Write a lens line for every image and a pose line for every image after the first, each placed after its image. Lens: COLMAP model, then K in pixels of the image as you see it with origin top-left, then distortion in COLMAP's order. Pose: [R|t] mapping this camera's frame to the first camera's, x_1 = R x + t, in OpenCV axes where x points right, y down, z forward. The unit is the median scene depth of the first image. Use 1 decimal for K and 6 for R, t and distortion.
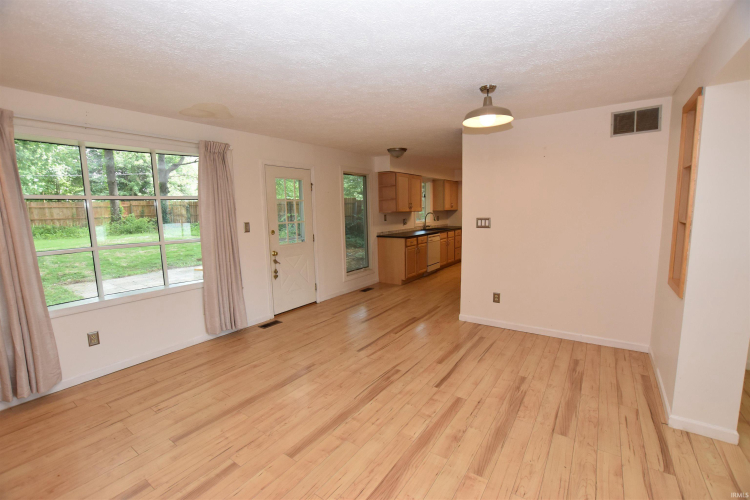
lens RADIAL K [[328.7, 0, 373.3], [0, 328.7, 252.3], [0, 0, 1]] dist [-0.029532, 0.001149]
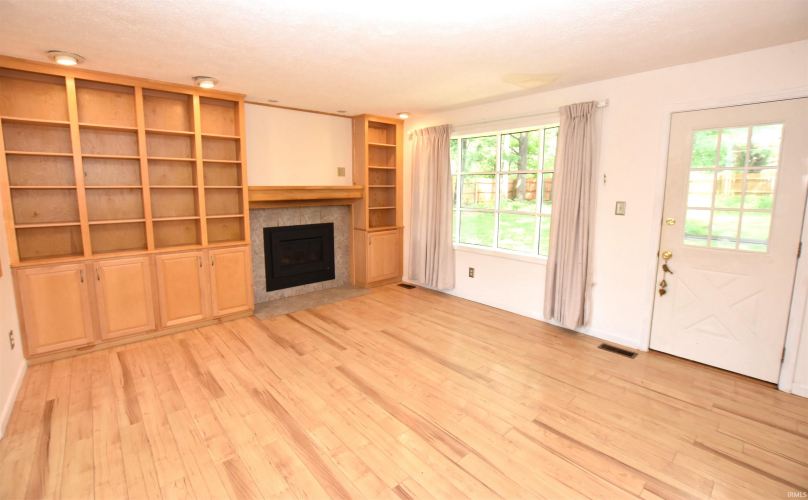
lens RADIAL K [[354.6, 0, 403.6], [0, 354.6, 233.1], [0, 0, 1]] dist [-0.029196, 0.000358]
pose [[-0.225843, 0.144287, -0.963419, 0.591203], [-0.127783, 0.976038, 0.176131, -0.120373], [0.965747, 0.162886, -0.201993, 0.858835]]
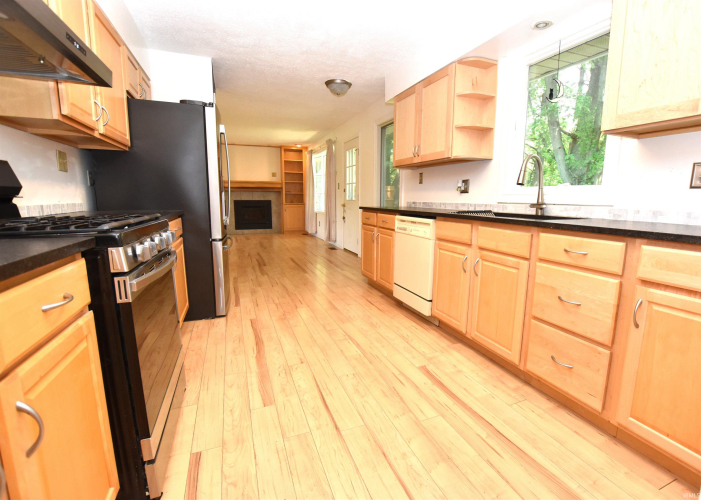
lens RADIAL K [[331.3, 0, 368.2], [0, 331.3, 249.5], [0, 0, 1]] dist [-0.001383, -0.000072]
pose [[-0.539559, 0.146207, -0.829156, 1.173100], [-0.108811, 0.964439, 0.240869, -0.227915], [0.834887, 0.220184, -0.504463, 2.488288]]
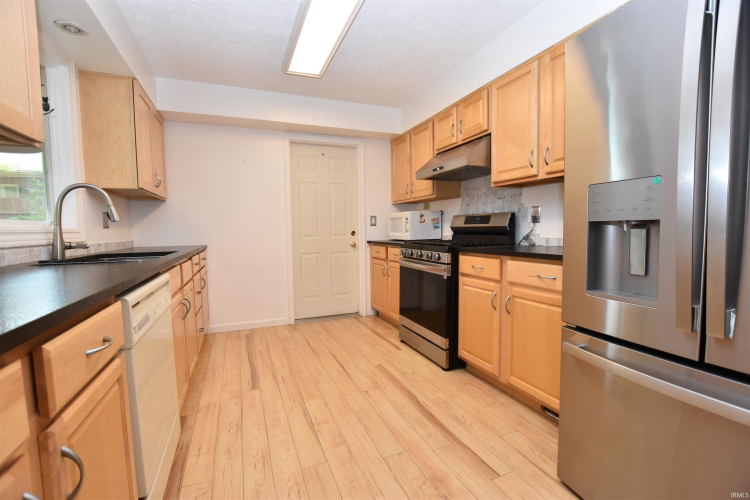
lens RADIAL K [[328.7, 0, 373.3], [0, 328.7, 252.3], [0, 0, 1]] dist [-0.029532, 0.001149]
pose [[0.540217, -0.047083, 0.840207, 0.211673], [0.114132, 0.993308, -0.017720, -0.112152], [-0.833750, 0.105467, 0.541976, 1.708906]]
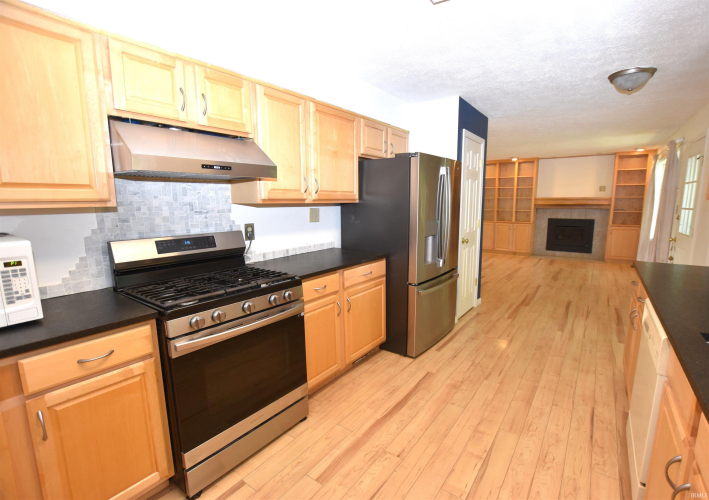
lens RADIAL K [[329.2, 0, 374.5], [0, 329.2, 253.3], [0, 0, 1]] dist [-0.024823, -0.000187]
pose [[-0.999668, 0.025697, -0.001628, 0.774405], [0.024147, 0.957579, 0.287156, -0.331858], [0.008938, 0.287022, -0.957882, 2.532130]]
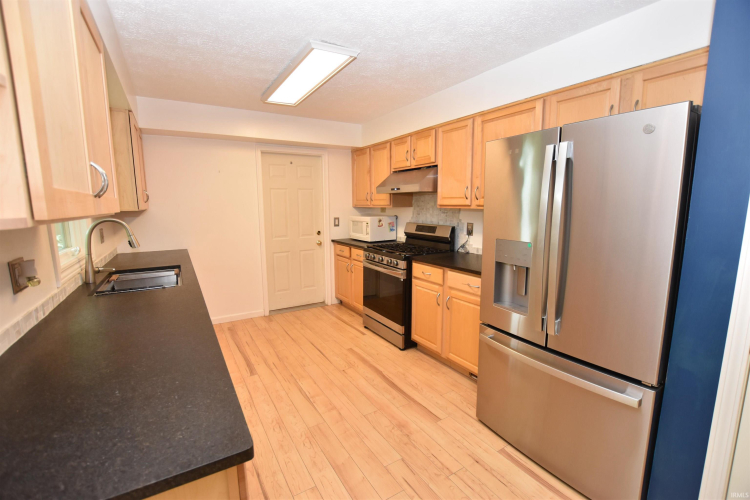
lens RADIAL K [[328.7, 0, 373.3], [0, 328.7, 252.3], [0, 0, 1]] dist [-0.029532, 0.001149]
pose [[0.401084, -0.116198, 0.908642, 0.030122], [0.118486, 0.990170, 0.074323, -0.208801], [-0.908346, 0.077851, 0.410909, 1.658714]]
